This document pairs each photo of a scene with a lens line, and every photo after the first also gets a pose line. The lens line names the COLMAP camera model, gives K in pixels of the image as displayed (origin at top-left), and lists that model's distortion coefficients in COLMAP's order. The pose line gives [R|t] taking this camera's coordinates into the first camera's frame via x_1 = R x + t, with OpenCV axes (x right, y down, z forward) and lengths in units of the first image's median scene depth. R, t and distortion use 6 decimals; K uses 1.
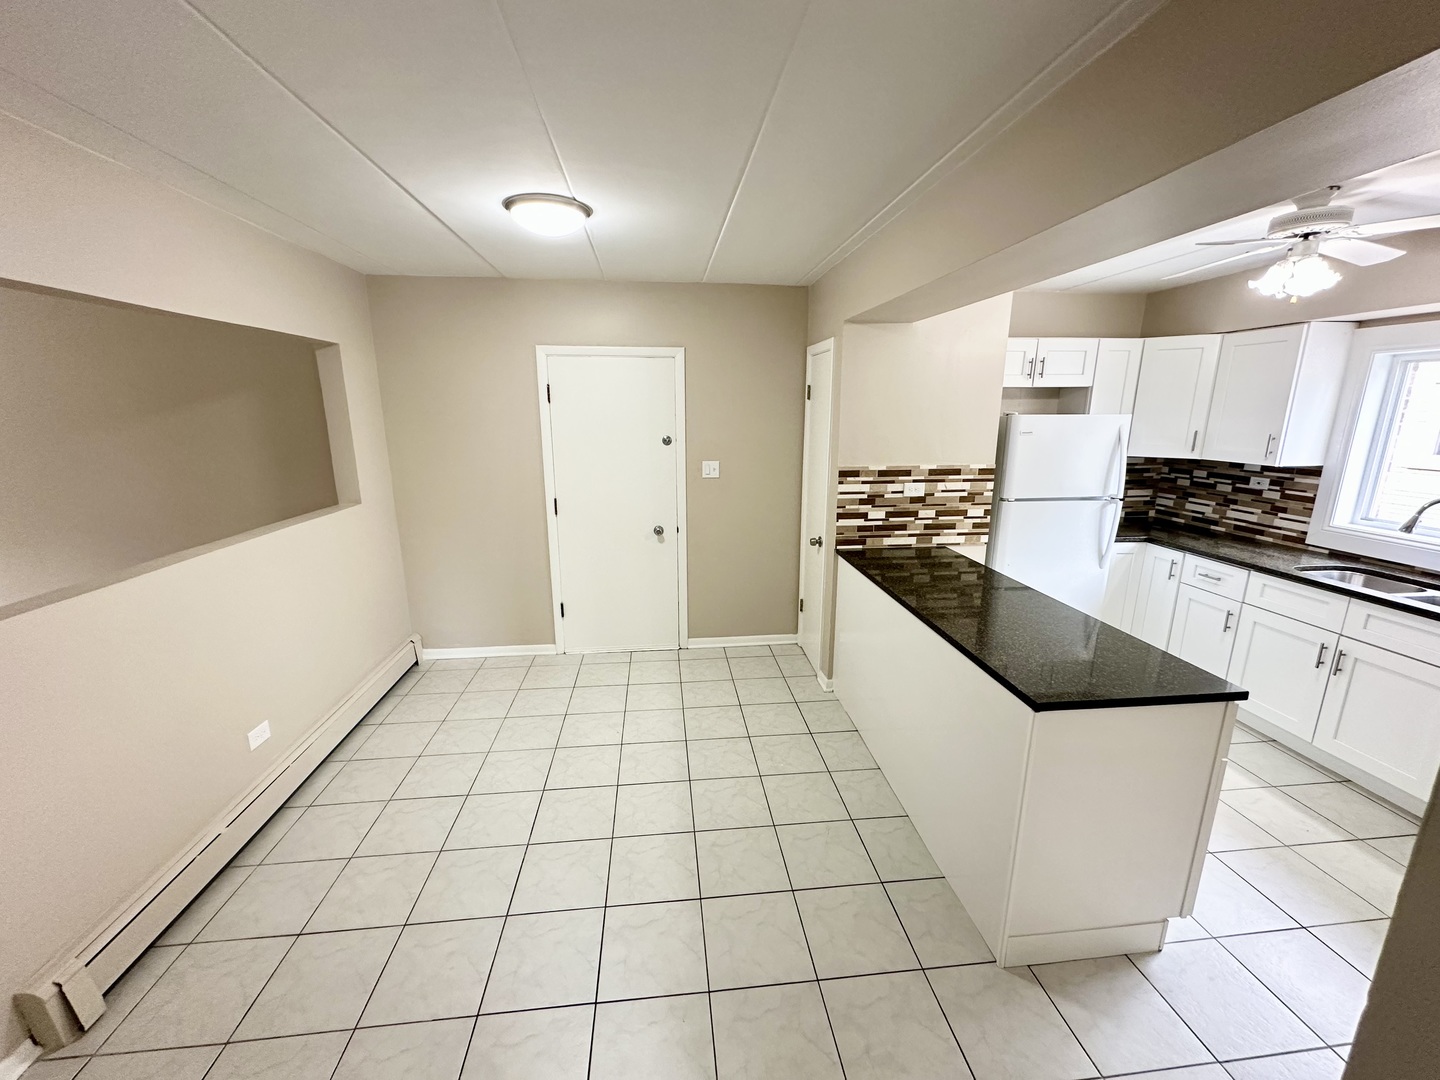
lens RADIAL K [[579.6, 0, 720.0], [0, 579.6, 540.0], [0, 0, 1]] dist [0.000462, -0.000165]
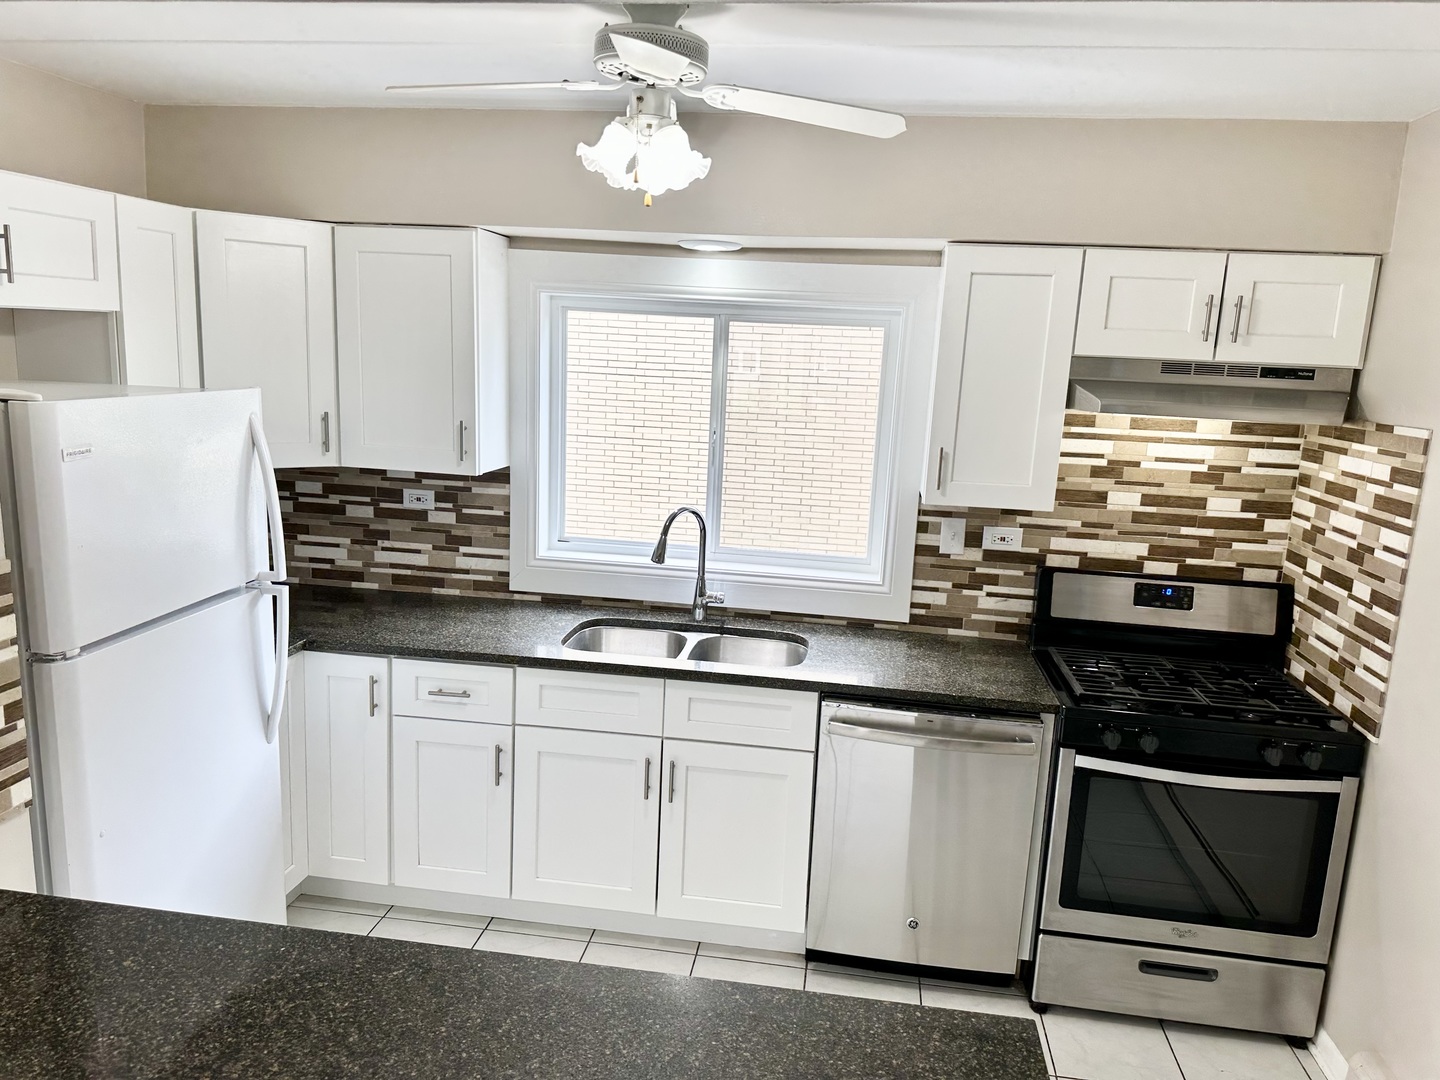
lens RADIAL K [[1017.0, 0, 720.0], [0, 1017.0, 540.0], [0, 0, 1]] dist [0.030869, -0.010300]
pose [[0.246282, -0.169611, 0.954242, 0.040248], [0.174329, 0.976263, 0.128532, -0.140235], [-0.953391, 0.134697, 0.270004, 0.466162]]
